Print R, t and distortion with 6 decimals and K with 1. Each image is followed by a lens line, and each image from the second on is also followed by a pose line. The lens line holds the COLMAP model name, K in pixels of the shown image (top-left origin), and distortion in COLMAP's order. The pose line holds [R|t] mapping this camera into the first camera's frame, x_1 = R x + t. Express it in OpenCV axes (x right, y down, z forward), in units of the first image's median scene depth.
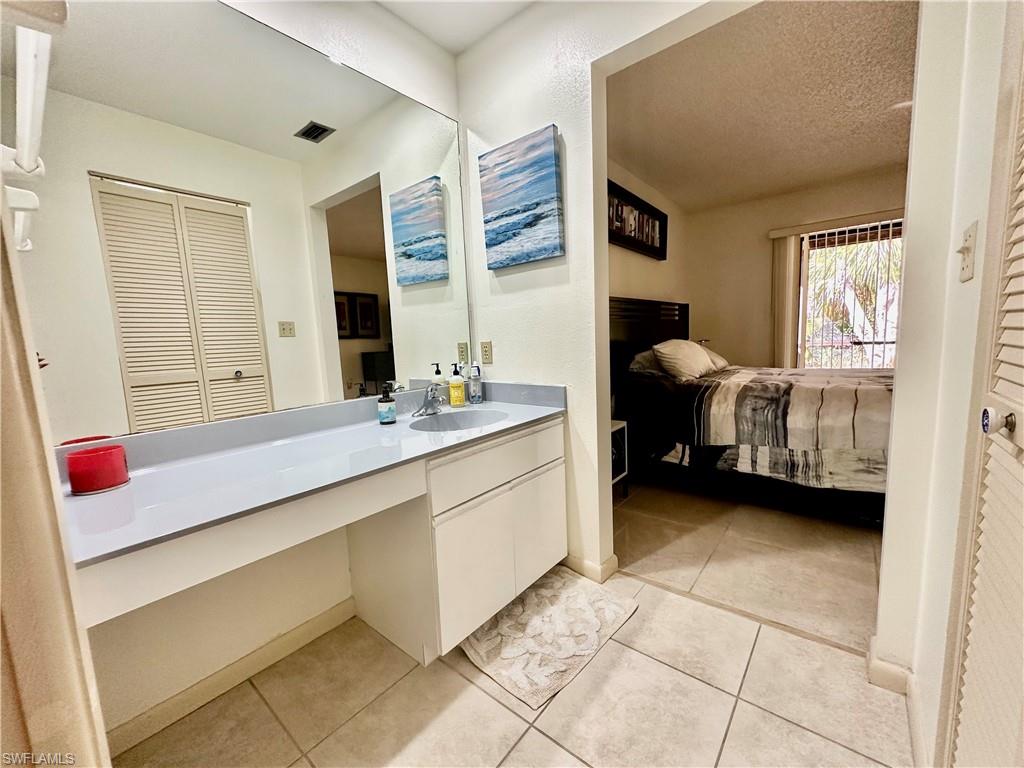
lens RADIAL K [[408.6, 0, 512.0], [0, 408.6, 384.0], [0, 0, 1]] dist [-0.001737, 0.000388]
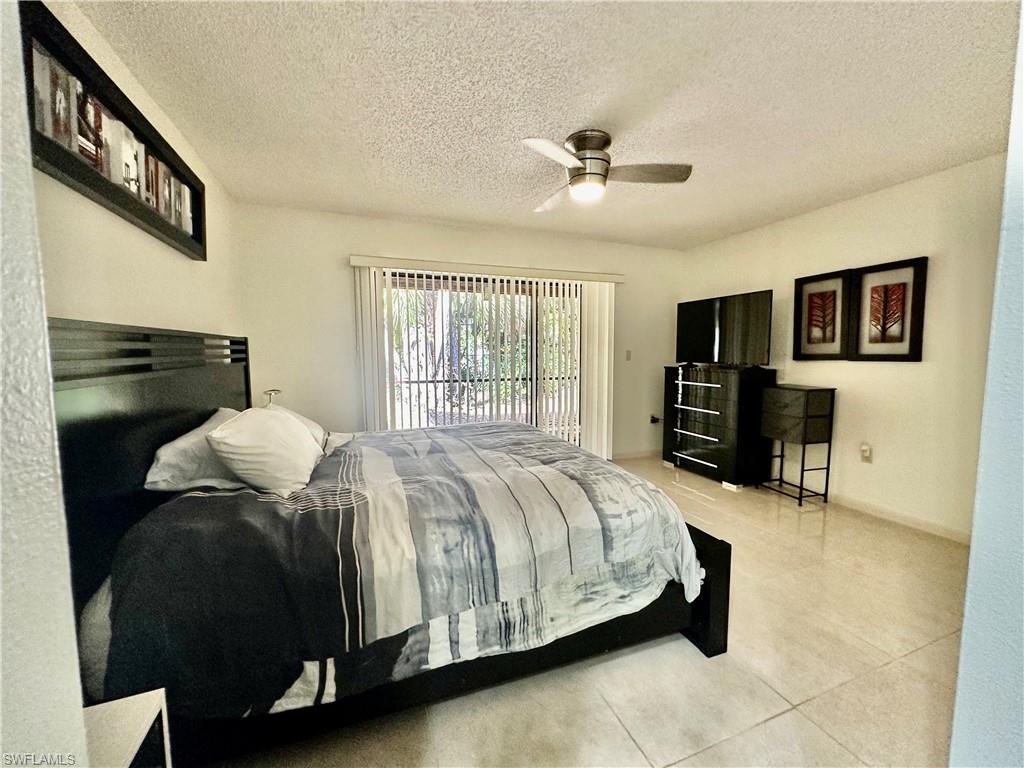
lens RADIAL K [[408.6, 0, 512.0], [0, 408.6, 384.0], [0, 0, 1]] dist [-0.001737, 0.000388]
pose [[0.495269, -0.031040, 0.868185, 0.146707], [0.084019, 0.996388, -0.012306, -0.152139], [-0.864667, 0.079039, 0.496088, 0.608438]]
